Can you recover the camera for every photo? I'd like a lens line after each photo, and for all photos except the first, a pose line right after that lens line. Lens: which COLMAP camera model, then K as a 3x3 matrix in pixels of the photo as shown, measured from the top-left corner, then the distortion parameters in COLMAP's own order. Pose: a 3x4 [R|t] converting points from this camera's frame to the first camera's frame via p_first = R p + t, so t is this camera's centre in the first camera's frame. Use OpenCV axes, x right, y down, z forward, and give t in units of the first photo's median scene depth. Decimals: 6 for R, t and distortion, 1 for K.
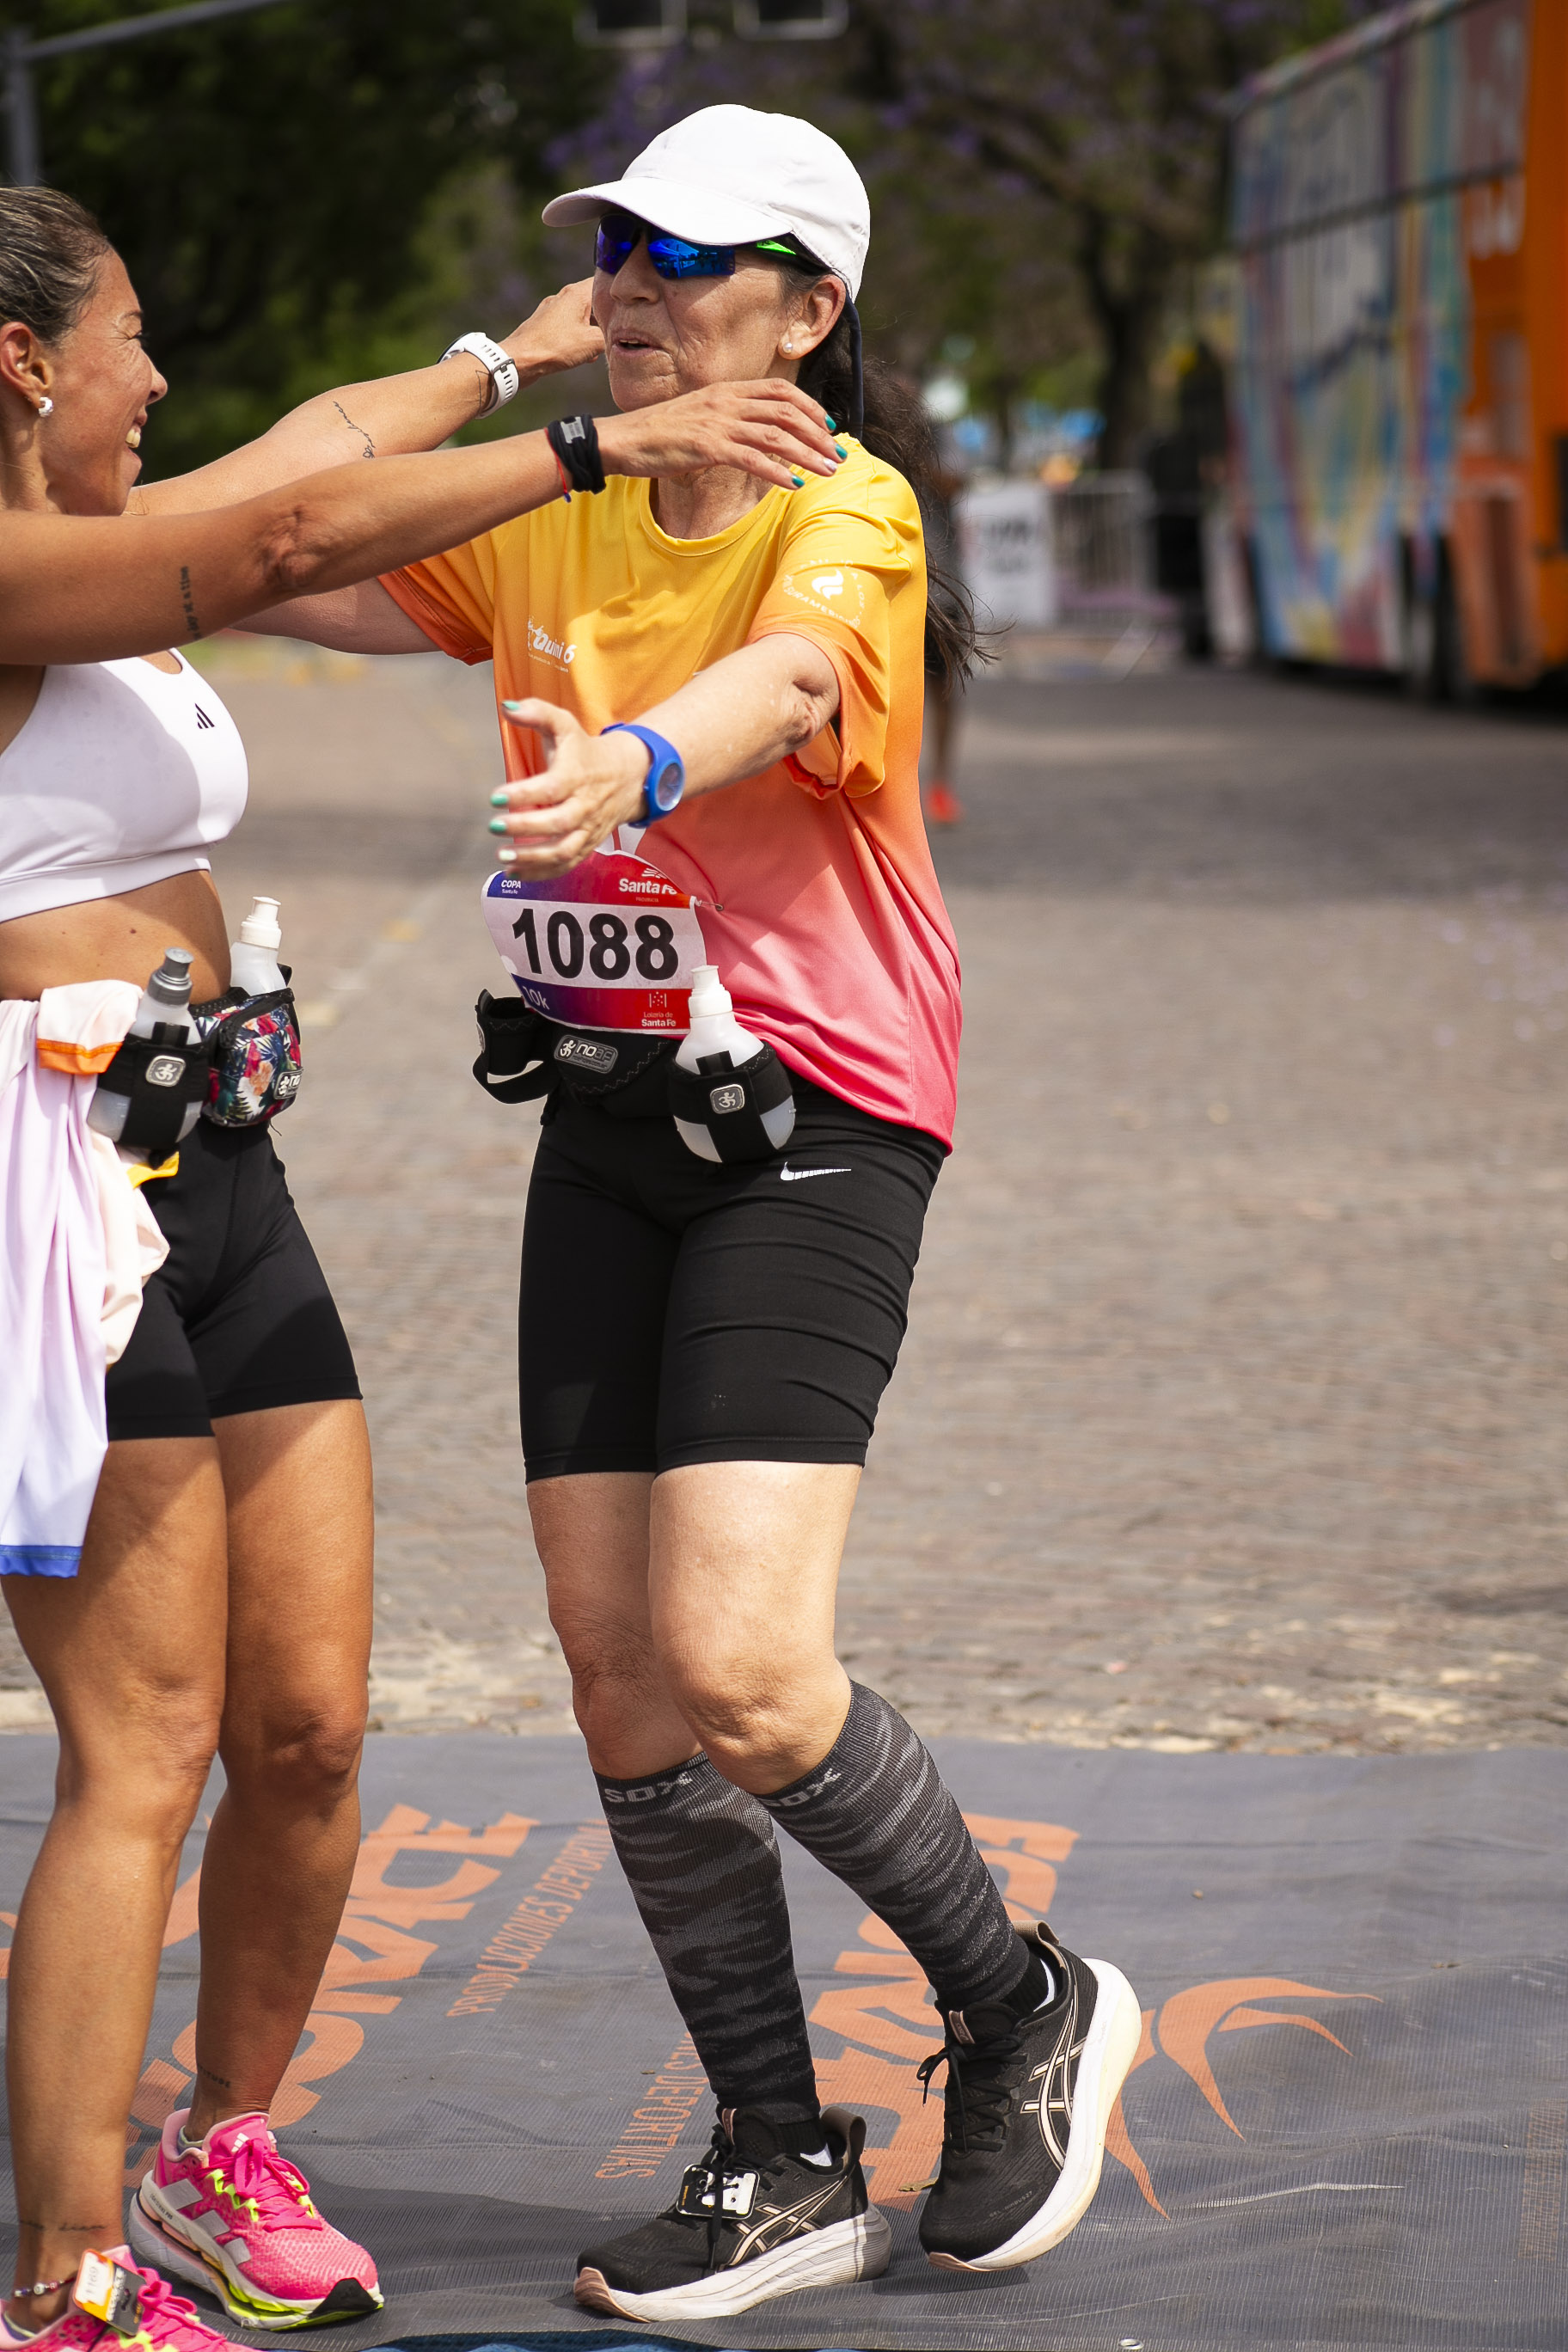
lens RADIAL K [[7006.9, 0, 773.2], [0, 7006.9, 1211.2], [0, 0, 1]] dist [0.401790, -0.027289]
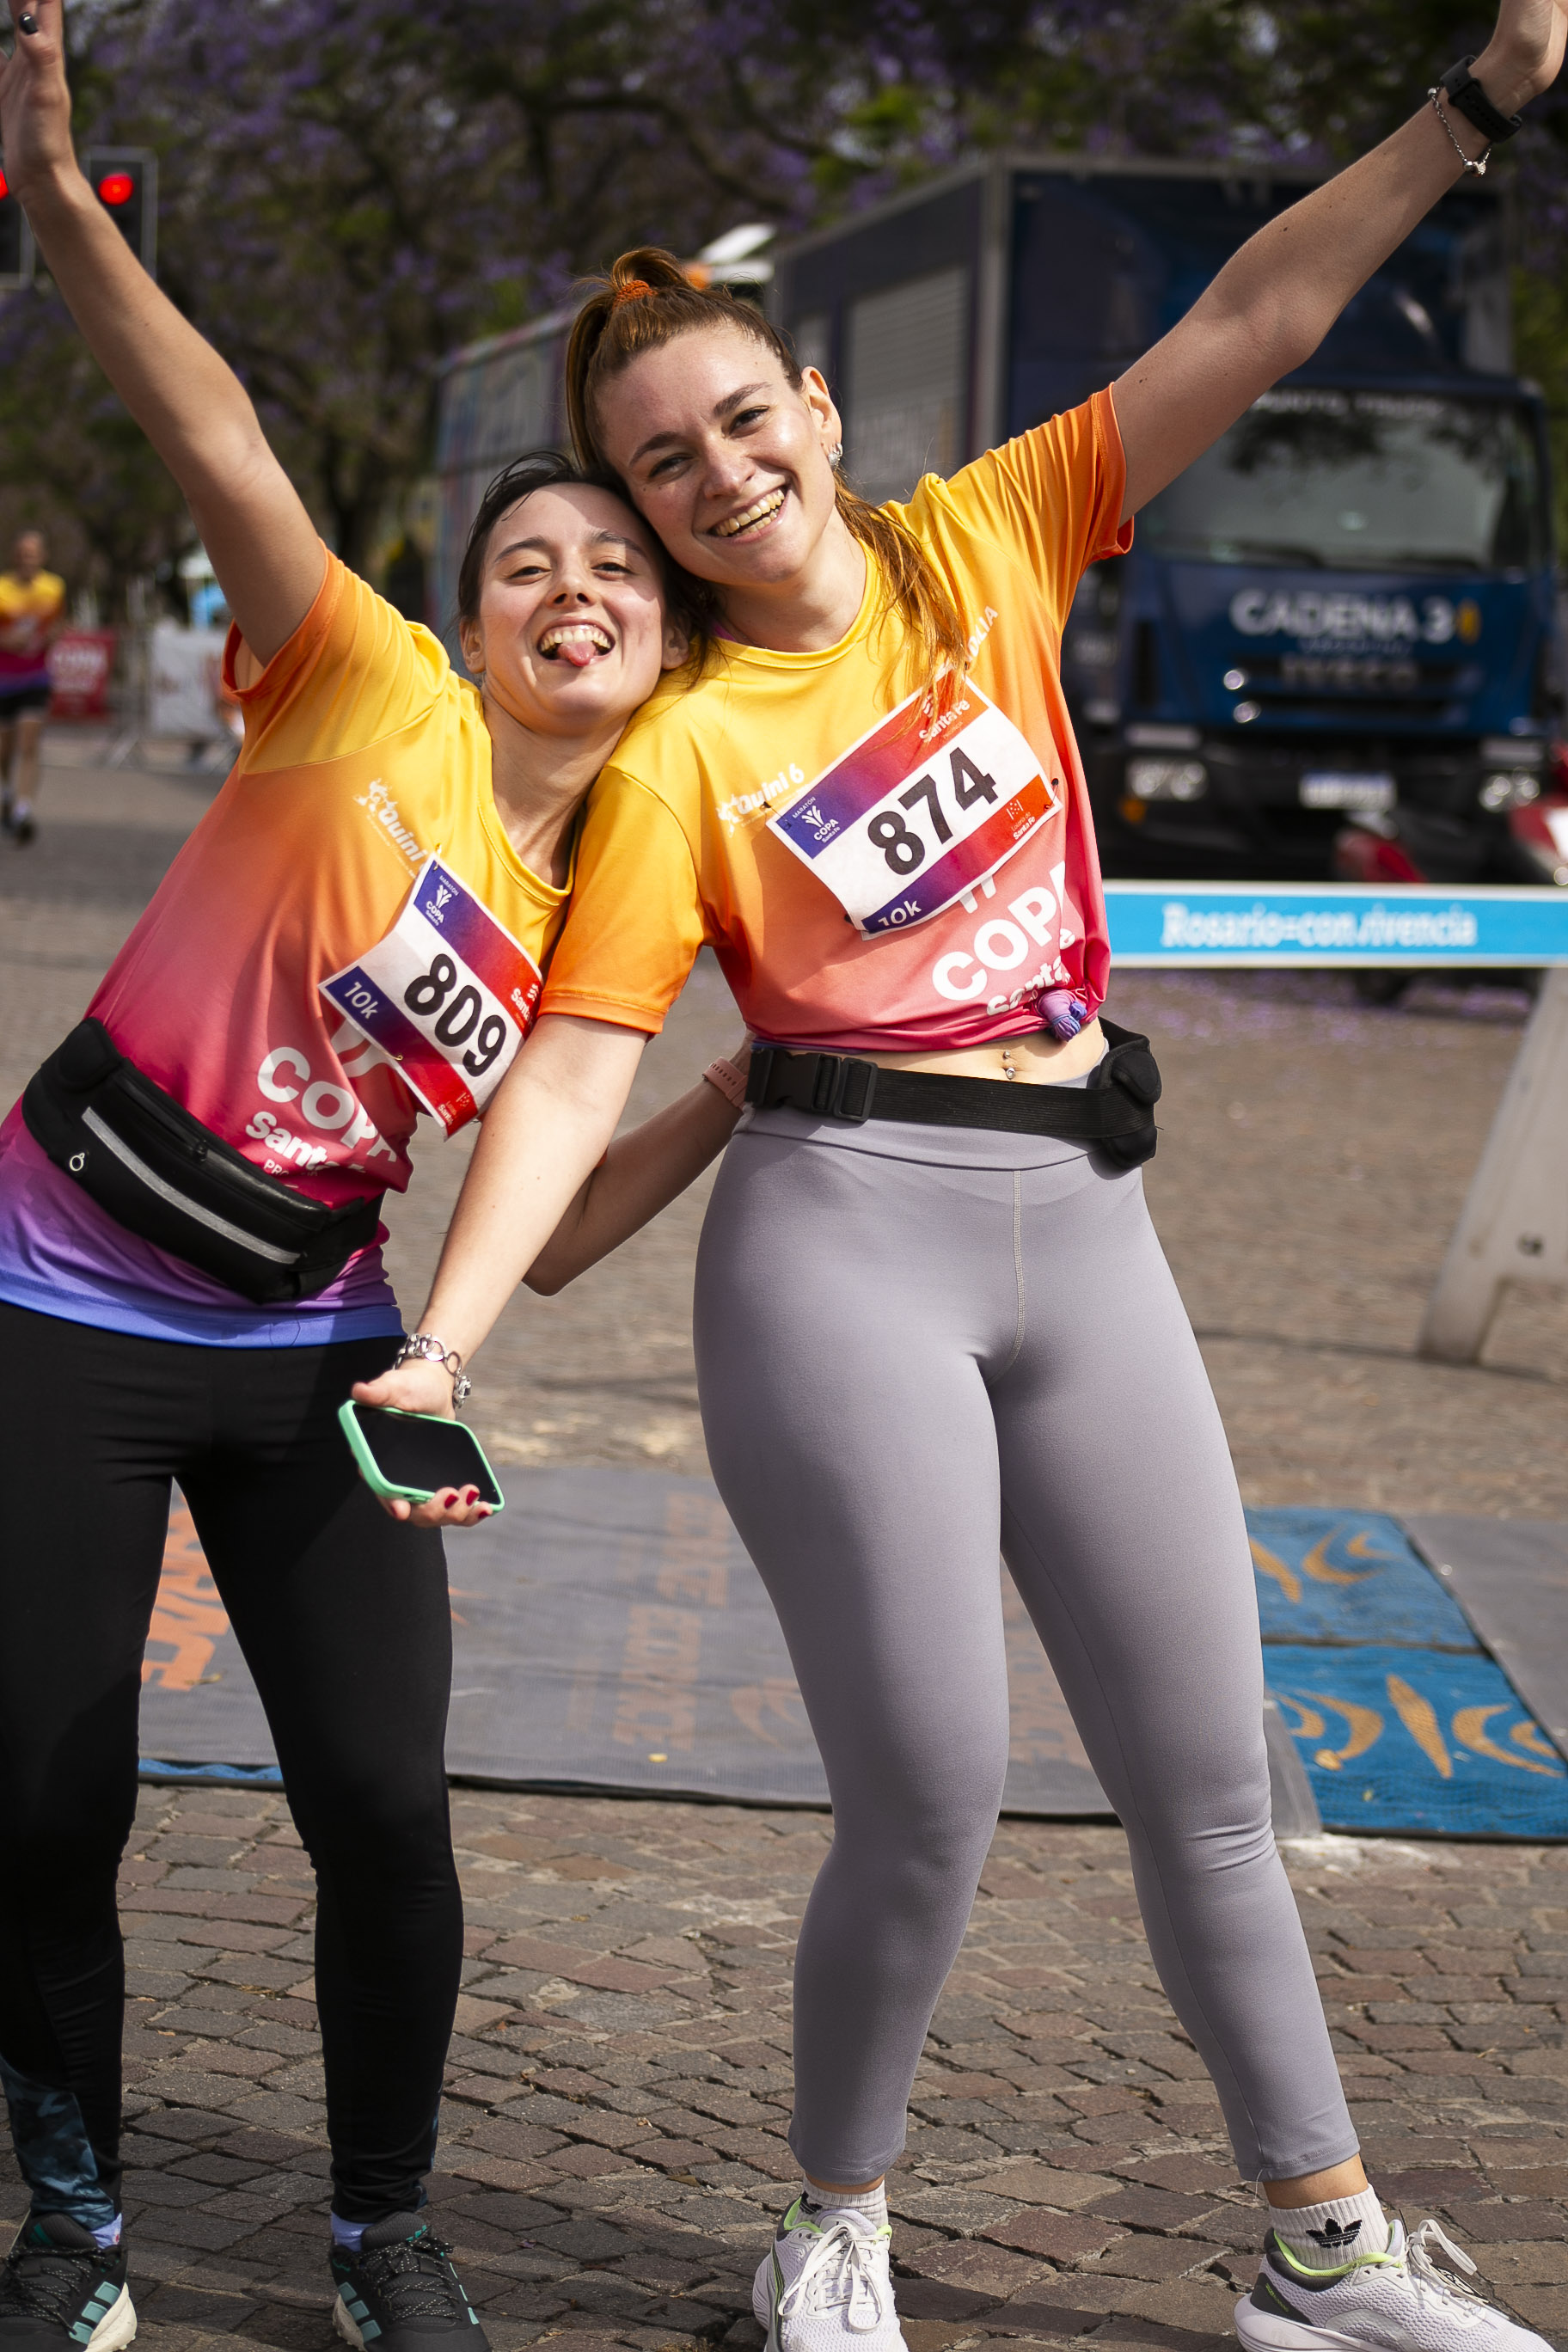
lens RADIAL K [[5386.2, 0, 784.0], [0, 5386.2, 1176.0], [0, 0, 1]] dist [-0.042318, 0.257219]
pose [[0.988730, 0.059249, 0.137489, -0.011279], [-0.058564, 0.998243, -0.009023, 0.015049], [-0.137782, 0.000870, 0.990462, -0.116815]]
